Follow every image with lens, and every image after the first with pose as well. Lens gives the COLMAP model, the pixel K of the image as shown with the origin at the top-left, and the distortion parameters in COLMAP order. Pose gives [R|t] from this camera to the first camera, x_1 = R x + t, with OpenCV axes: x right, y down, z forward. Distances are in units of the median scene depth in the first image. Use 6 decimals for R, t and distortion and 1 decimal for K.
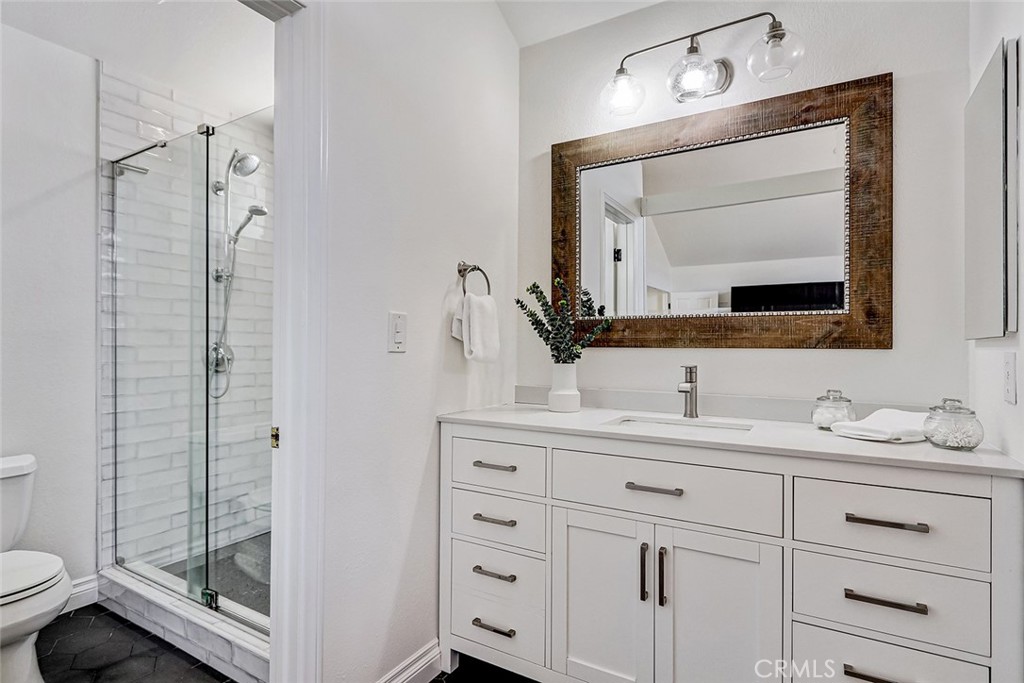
lens RADIAL K [[529.7, 0, 505.6], [0, 529.7, 347.0], [0, 0, 1]] dist [0.001151, -0.000881]
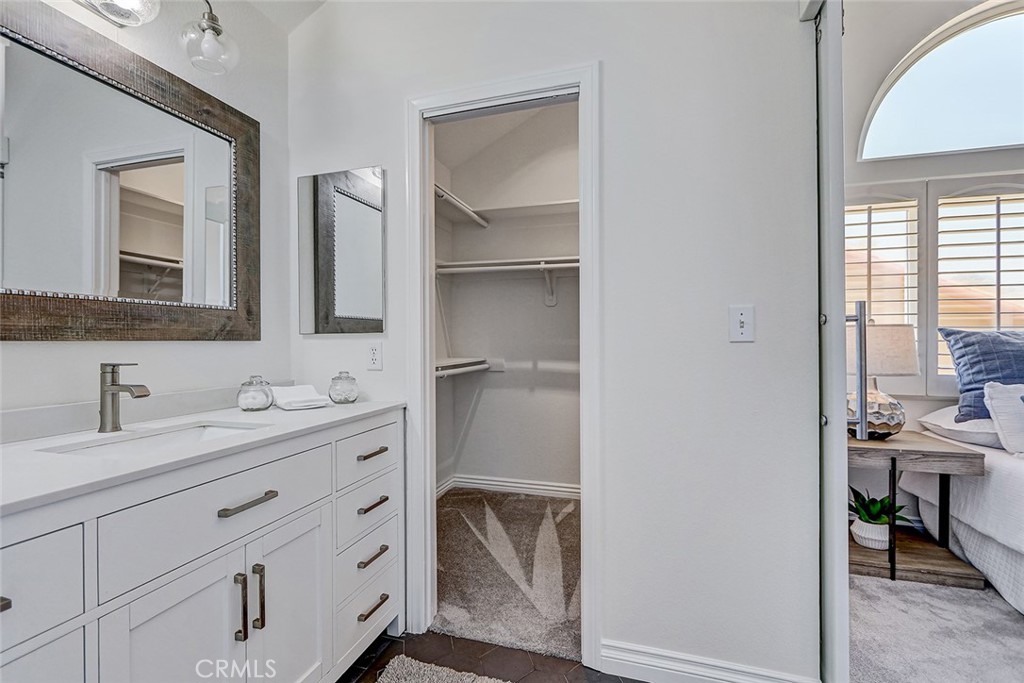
lens RADIAL K [[470.0, 0, 507.4], [0, 470.0, 339.7], [0, 0, 1]] dist [0.011056, 0.001635]
pose [[-0.238820, -0.004794, 0.971052, -0.450905], [-0.002839, 0.999987, 0.004239, -0.004090], [-0.971060, -0.001744, -0.238831, 0.607131]]
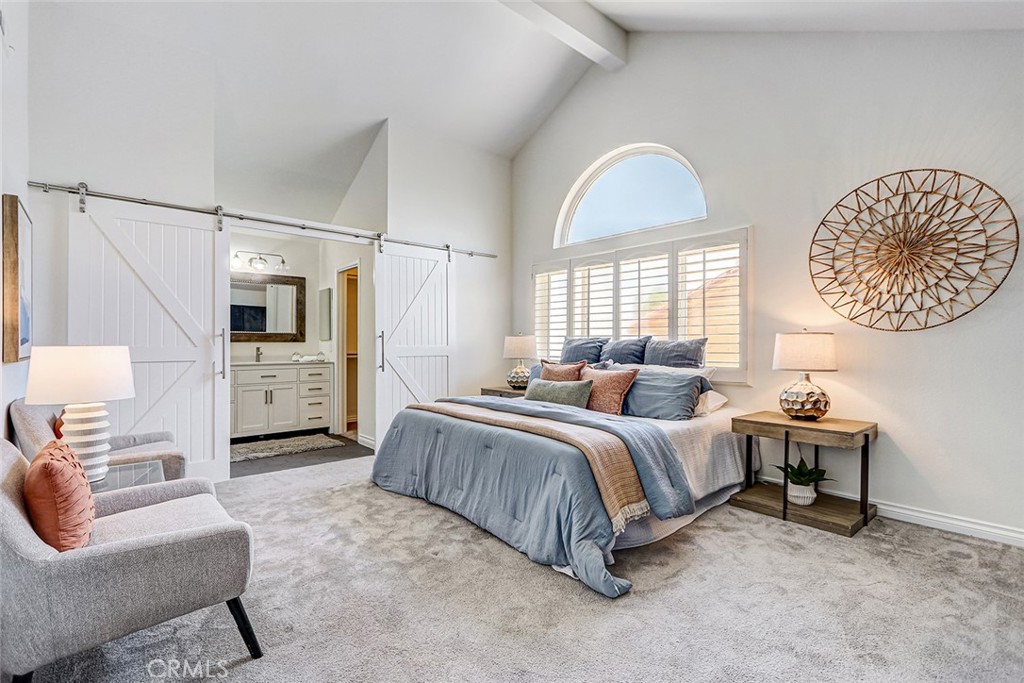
lens RADIAL K [[470.0, 0, 514.3], [0, 470.0, 341.0], [0, 0, 1]] dist [0.011056, 0.001635]
pose [[0.284491, 0.000106, 0.958679, -2.119480], [-0.001960, 0.999998, 0.000472, -0.010562], [-0.958677, -0.002014, 0.284491, -1.475809]]
